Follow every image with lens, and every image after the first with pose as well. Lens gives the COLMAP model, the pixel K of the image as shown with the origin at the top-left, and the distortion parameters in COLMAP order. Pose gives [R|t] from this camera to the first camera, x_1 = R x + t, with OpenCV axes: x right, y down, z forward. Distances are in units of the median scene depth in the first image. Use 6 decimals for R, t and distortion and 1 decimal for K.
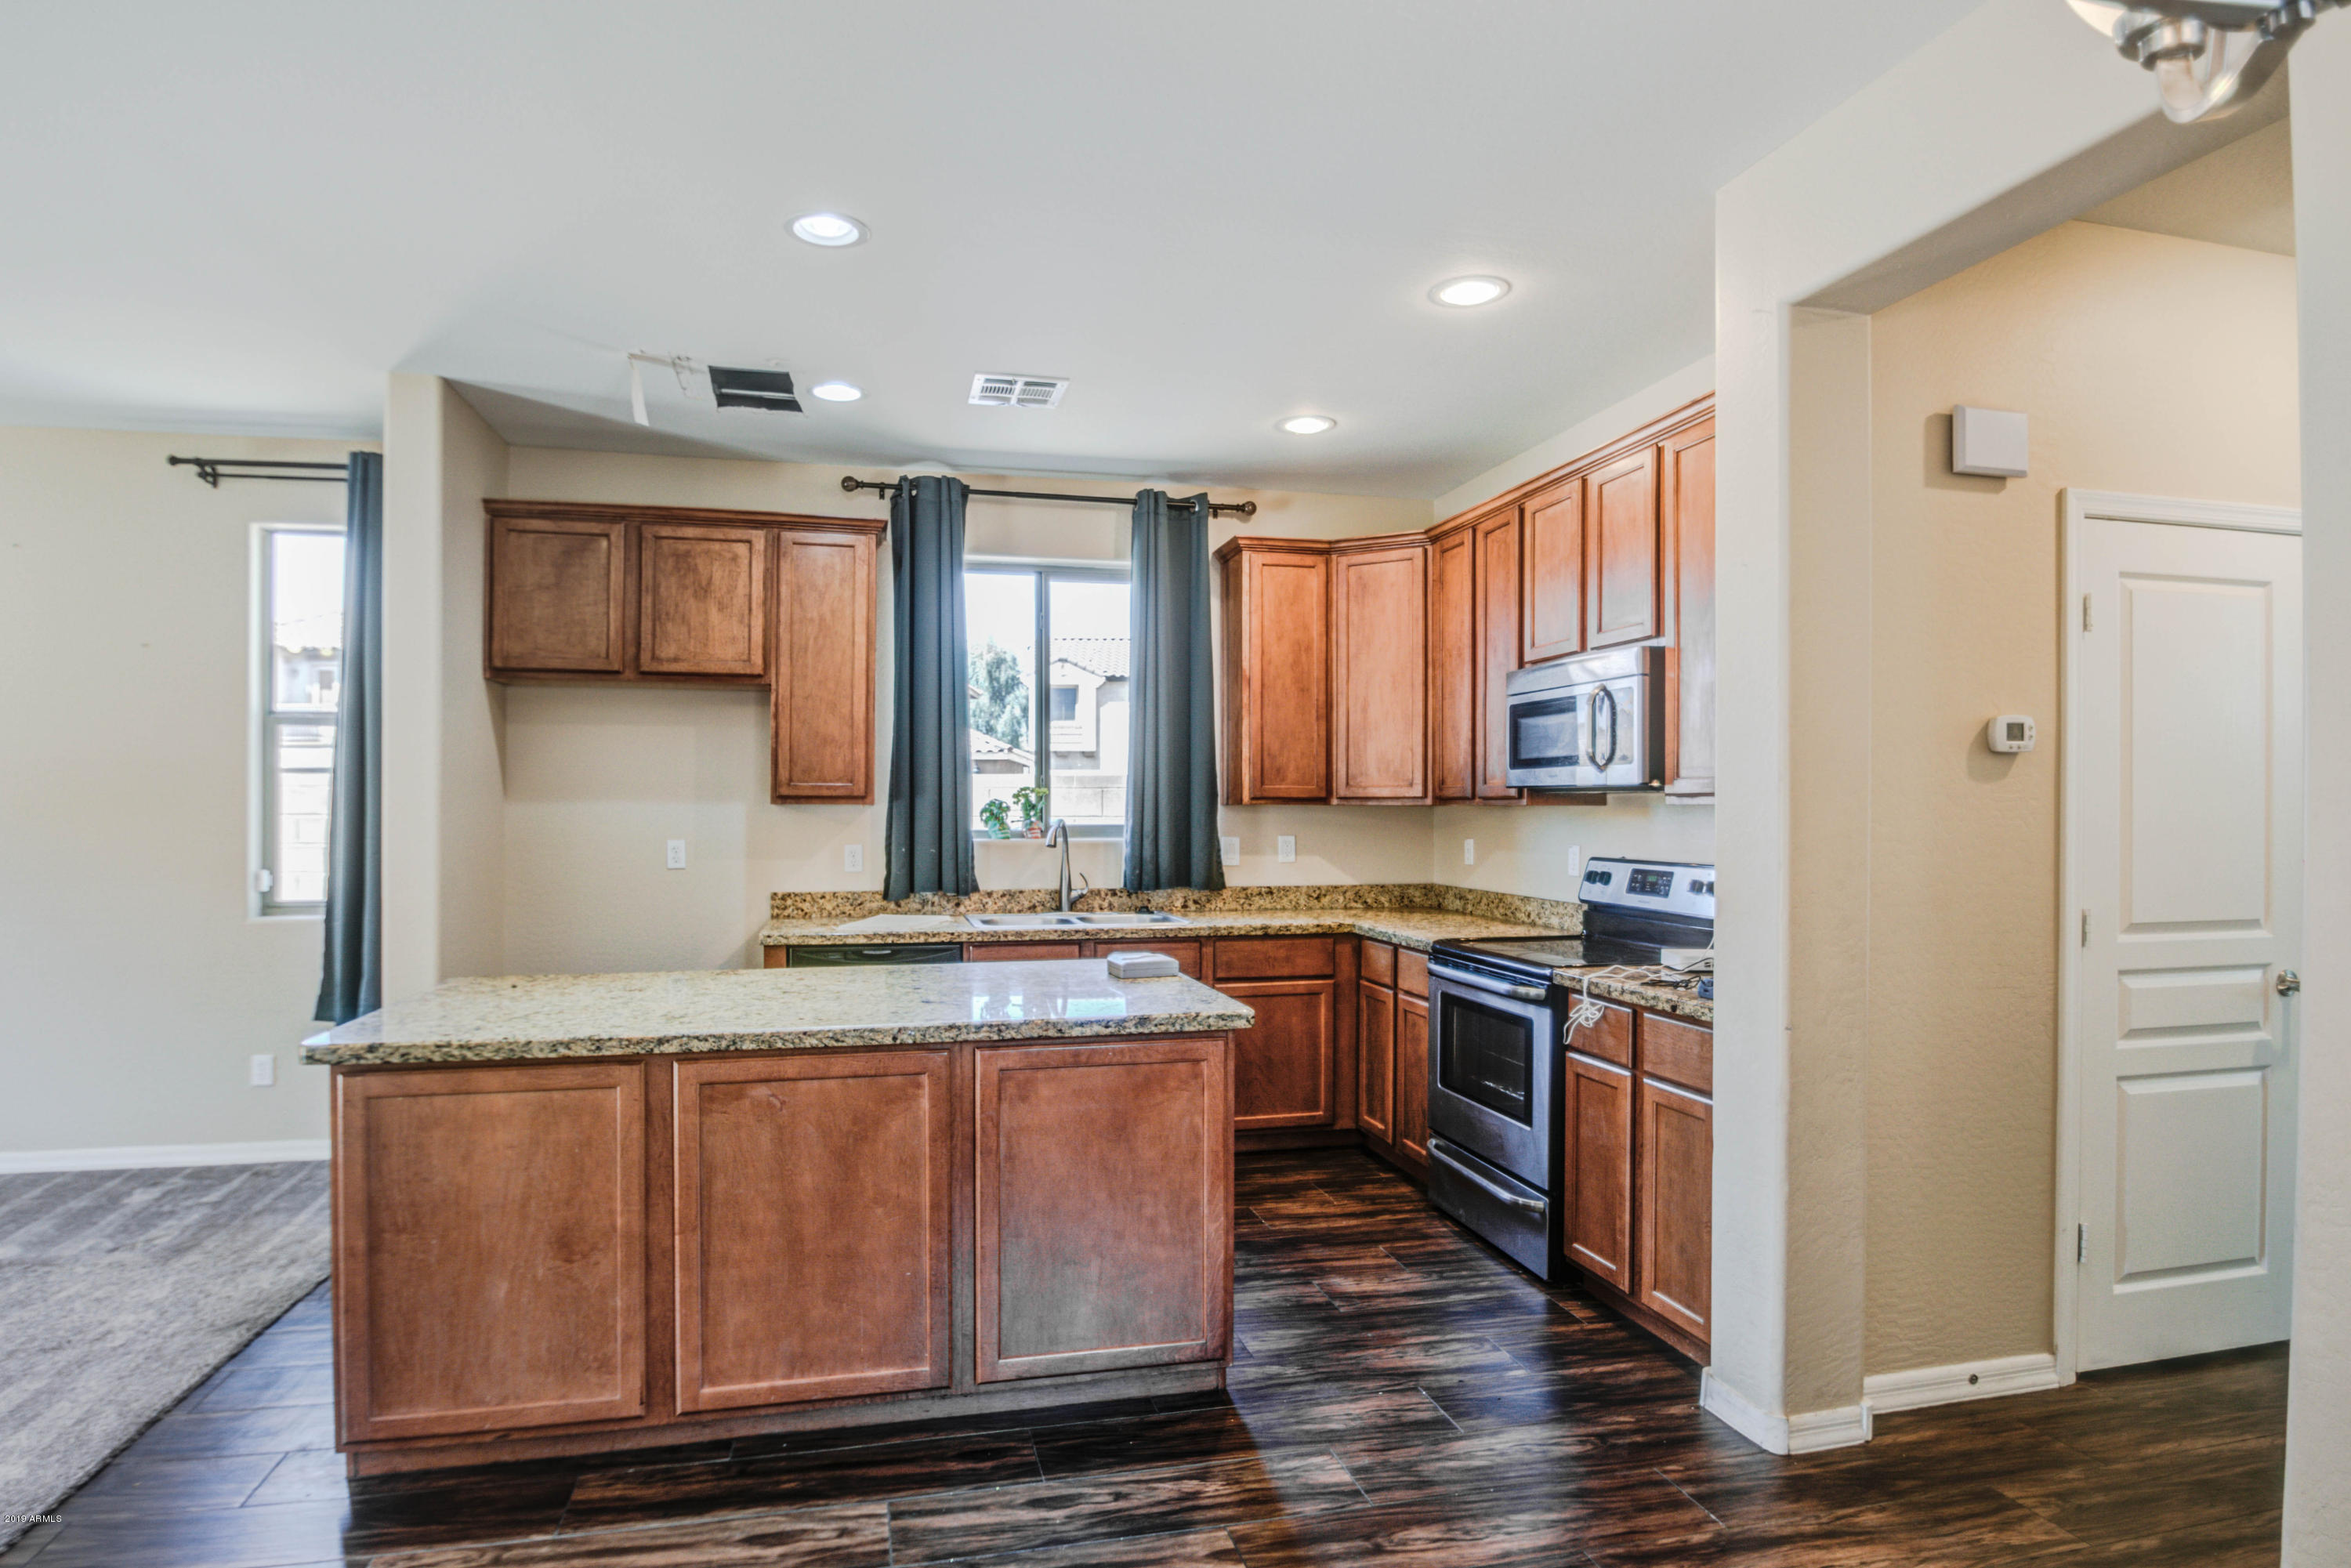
lens RADIAL K [[1250.8, 0, 1138.1], [0, 1250.8, 814.4], [0, 0, 1]] dist [-0.025447, -0.001548]
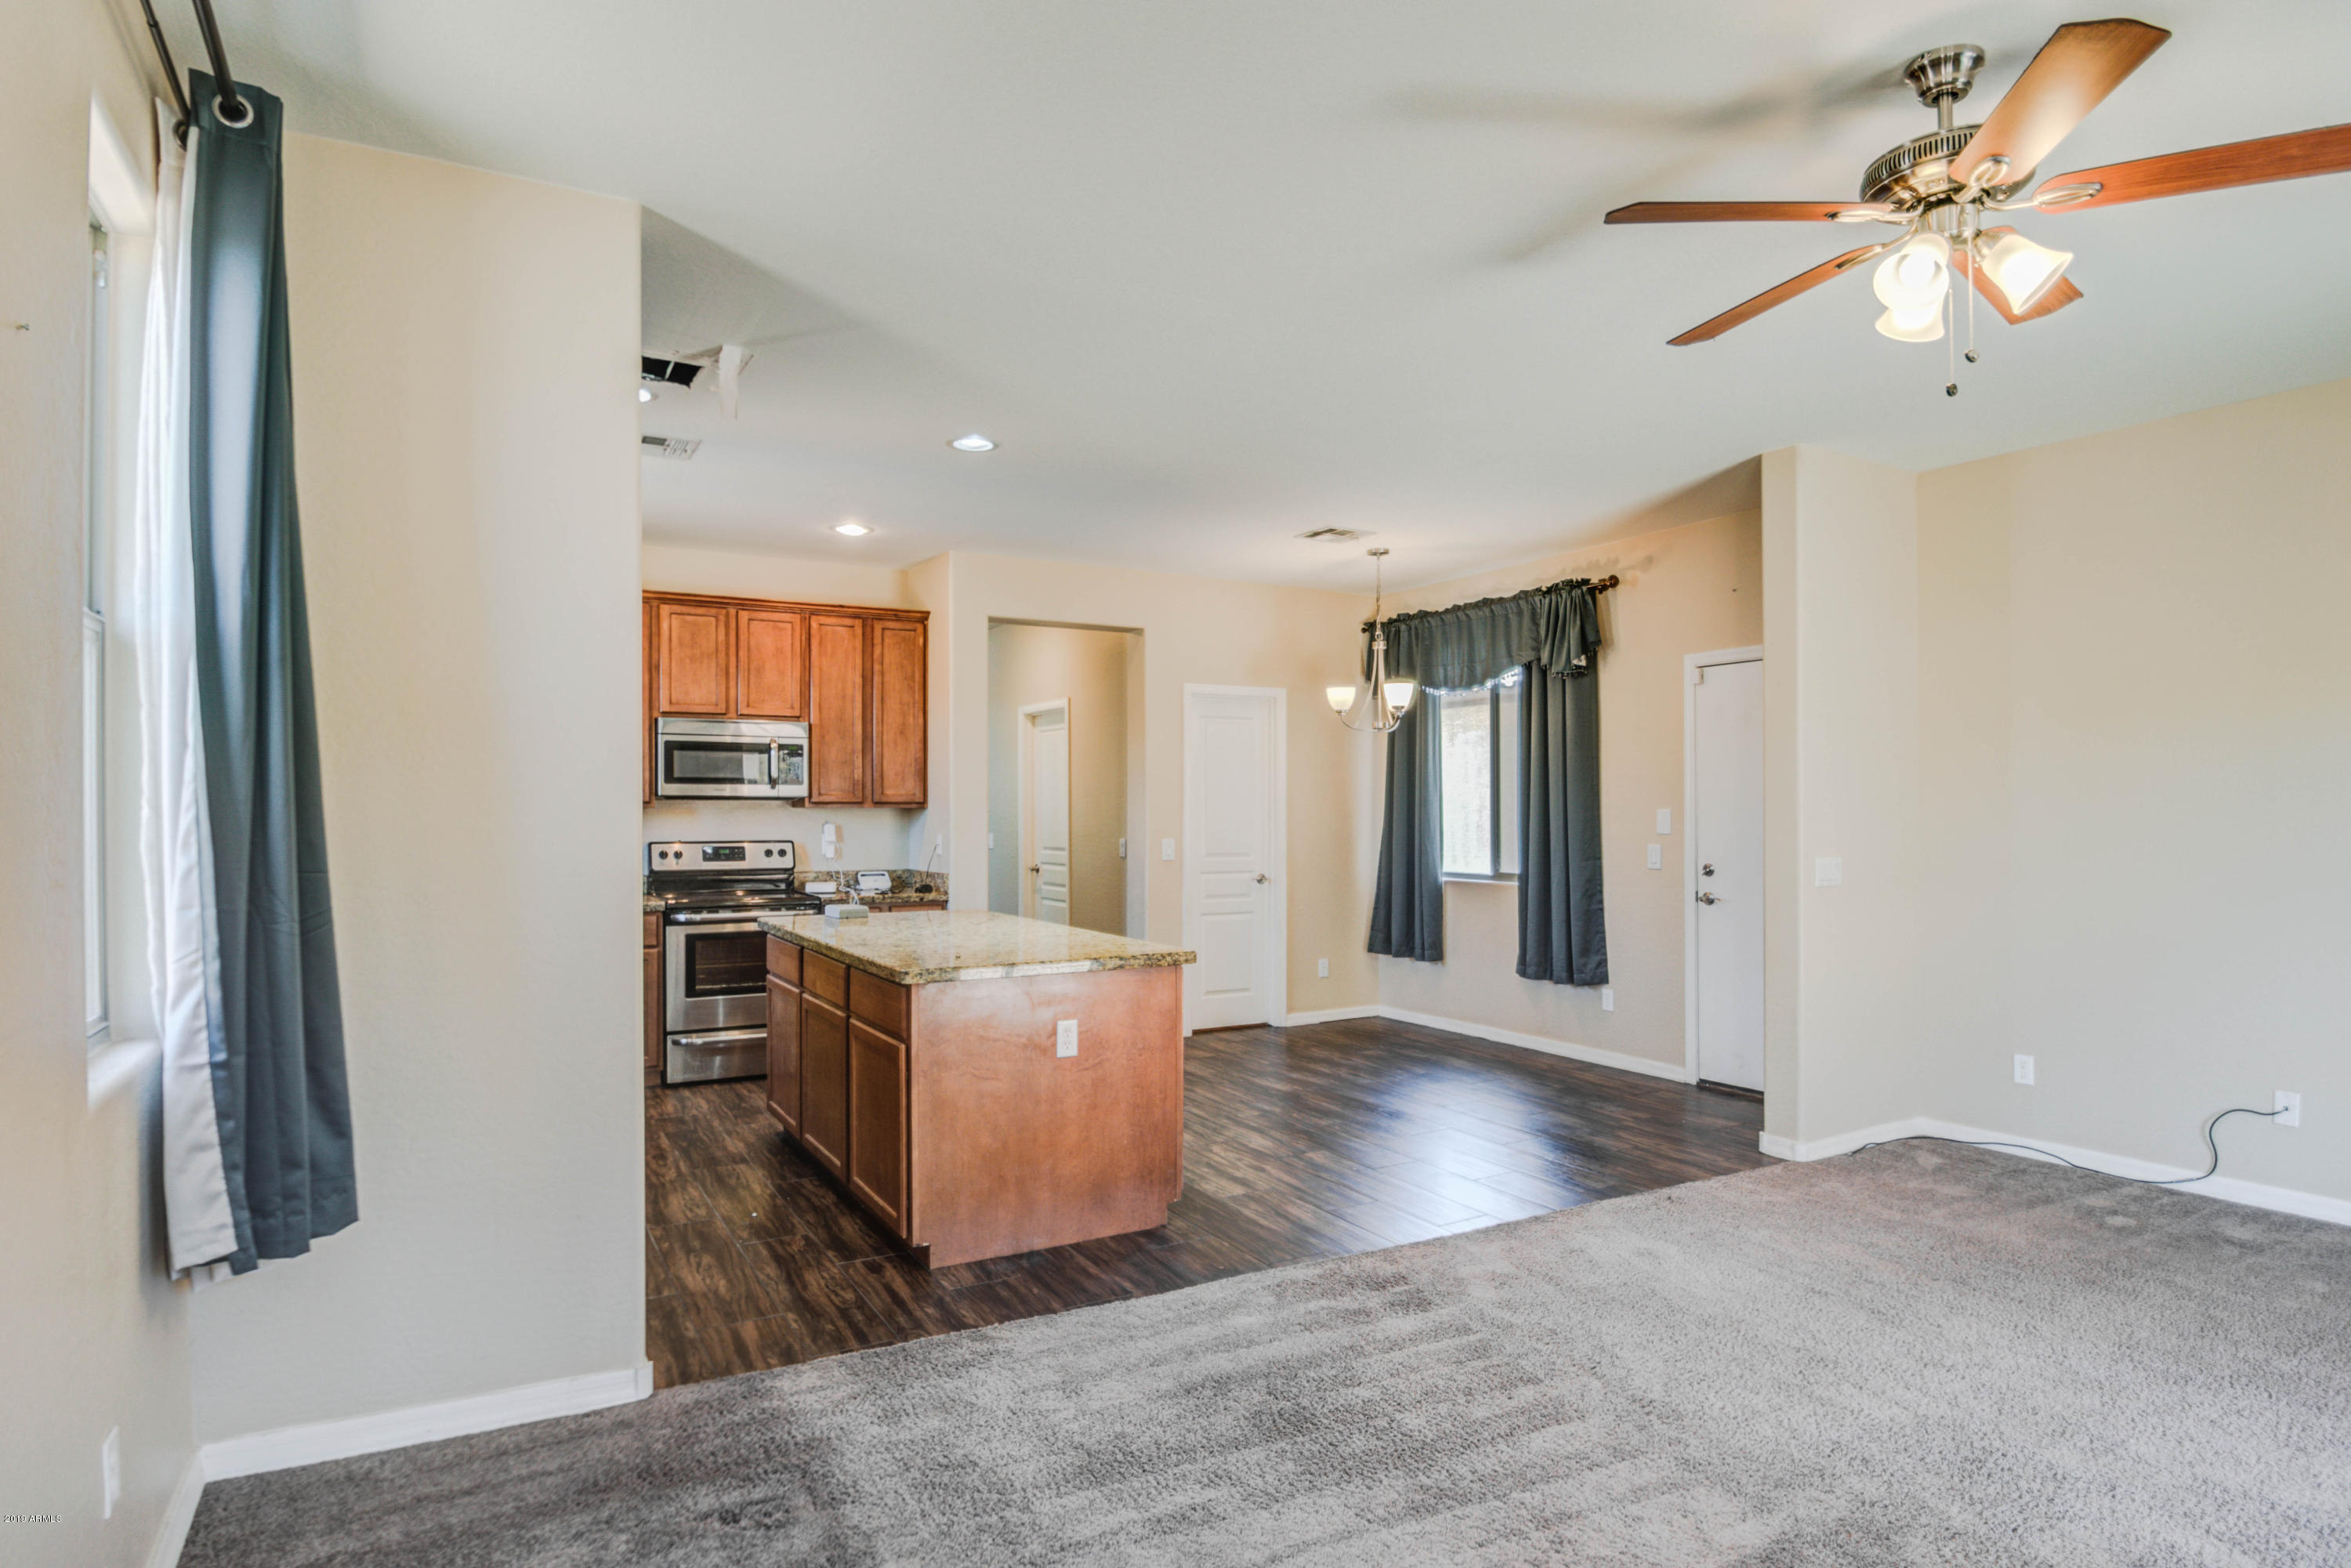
lens RADIAL K [[1241.1, 0, 1153.9], [0, 1241.1, 806.5], [0, 0, 1]] dist [-0.023372, -0.000035]
pose [[-0.288421, 0.000008, 0.957504, -1.524252], [0.004290, 0.999990, 0.001284, -0.009852], [-0.957494, 0.004478, -0.288418, 1.035980]]
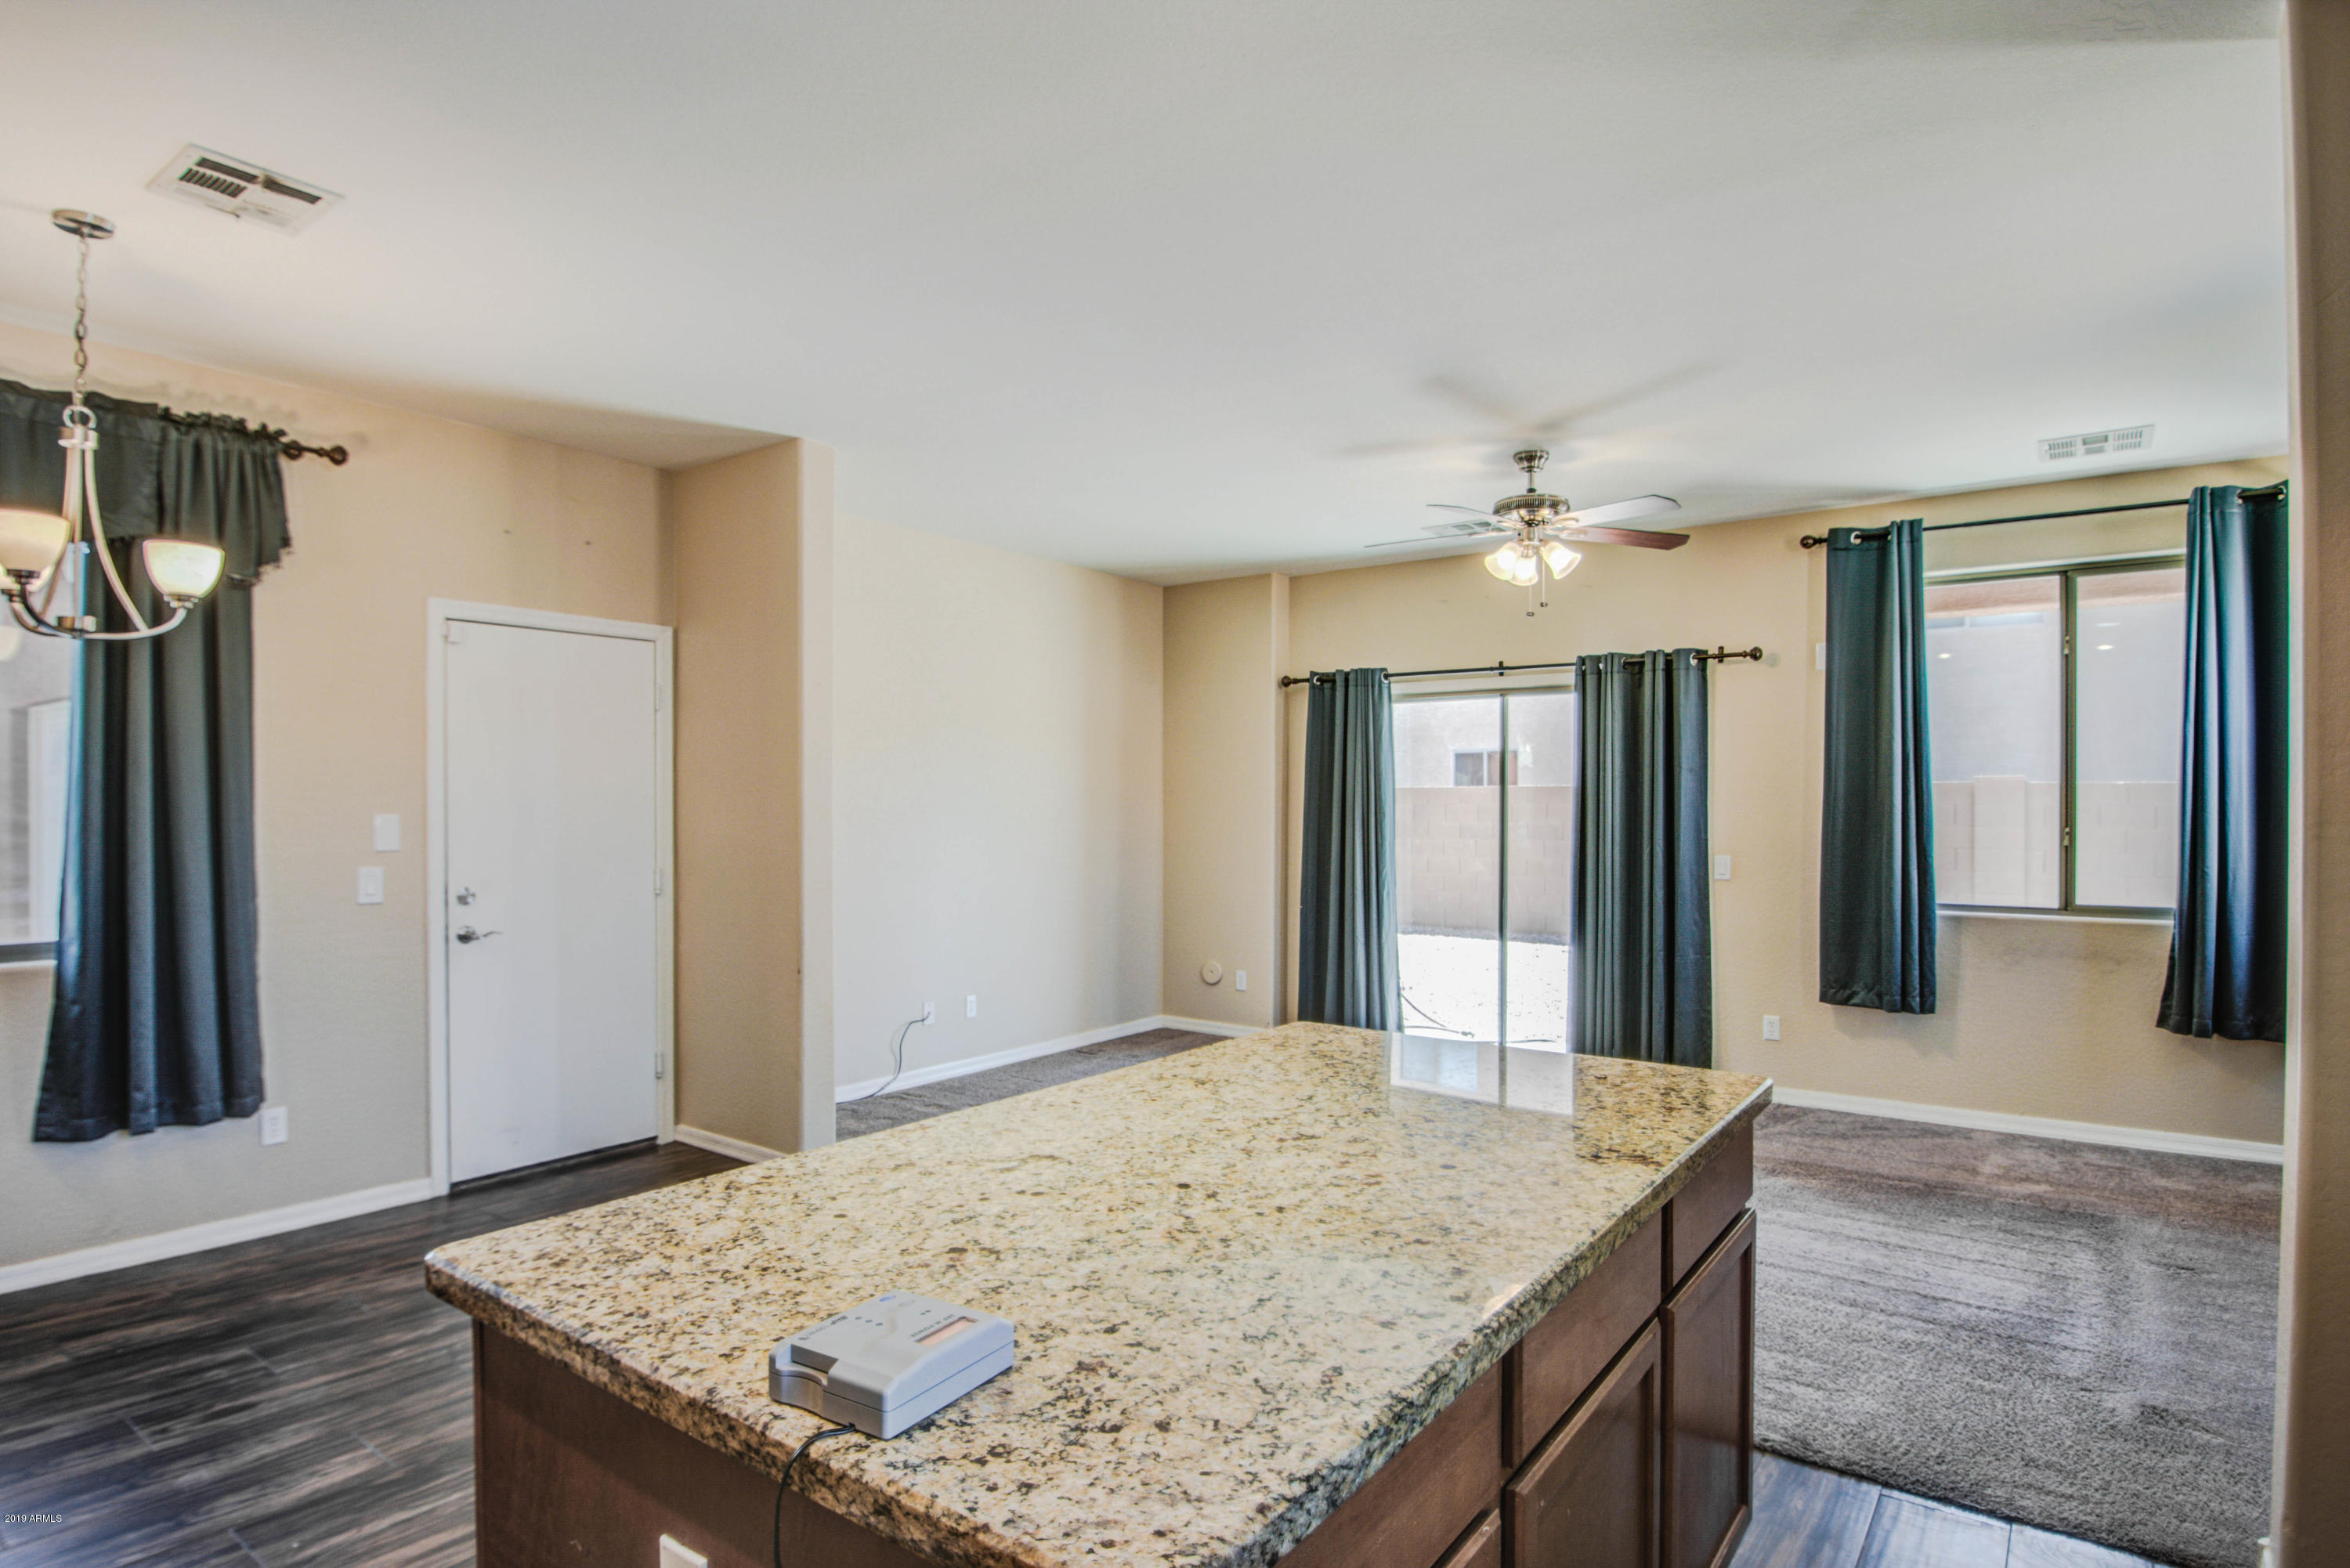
lens RADIAL K [[1240.6, 0, 1153.4], [0, 1240.6, 806.5], [0, 0, 1]] dist [-0.023372, -0.000035]
pose [[-0.774016, -0.003494, -0.633157, 0.107848], [-0.005820, 0.999982, 0.001597, -0.014783], [0.633140, 0.004921, -0.774022, 1.227521]]
